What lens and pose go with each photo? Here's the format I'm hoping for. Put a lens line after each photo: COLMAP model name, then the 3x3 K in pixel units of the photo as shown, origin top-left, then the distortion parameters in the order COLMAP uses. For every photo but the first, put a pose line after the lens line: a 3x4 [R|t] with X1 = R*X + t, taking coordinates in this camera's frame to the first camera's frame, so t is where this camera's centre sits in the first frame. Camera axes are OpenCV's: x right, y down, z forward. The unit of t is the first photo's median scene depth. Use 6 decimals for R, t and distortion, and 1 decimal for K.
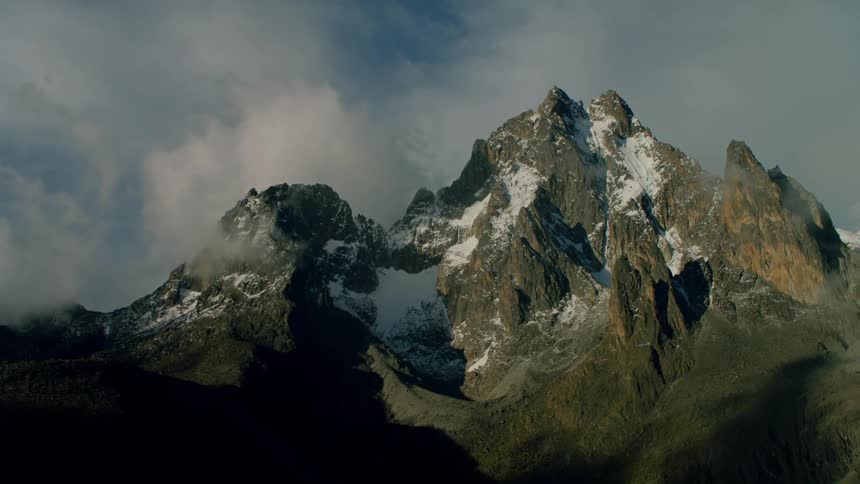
lens RADIAL K [[927.8, 0, 430.9], [0, 927.8, 239.2], [0, 0, 1]] dist [-0.028919, 0.000000]
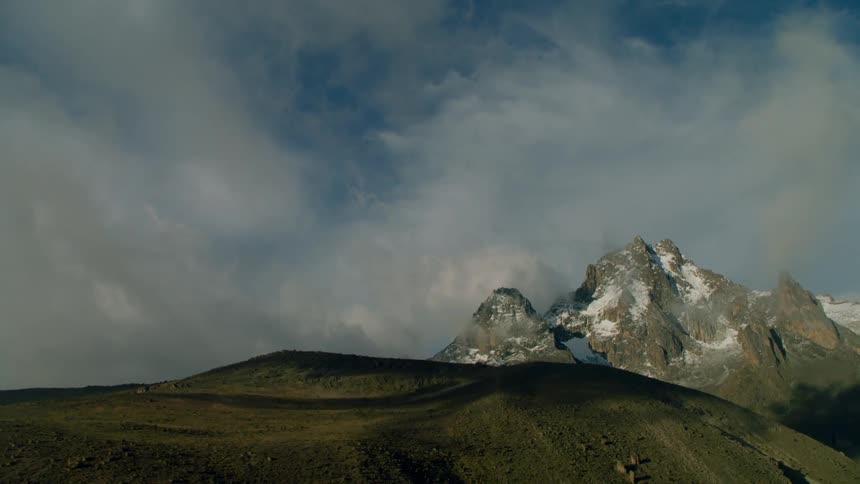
lens RADIAL K [[705.4, 0, 430.3], [0, 705.4, 244.3], [0, 0, 1]] dist [-0.116525, 0.009860]
pose [[0.991979, 0.029199, 0.122982, -0.482698], [-0.013349, 0.991712, -0.127787, 0.030778], [-0.125694, 0.125120, 0.984147, -0.300367]]
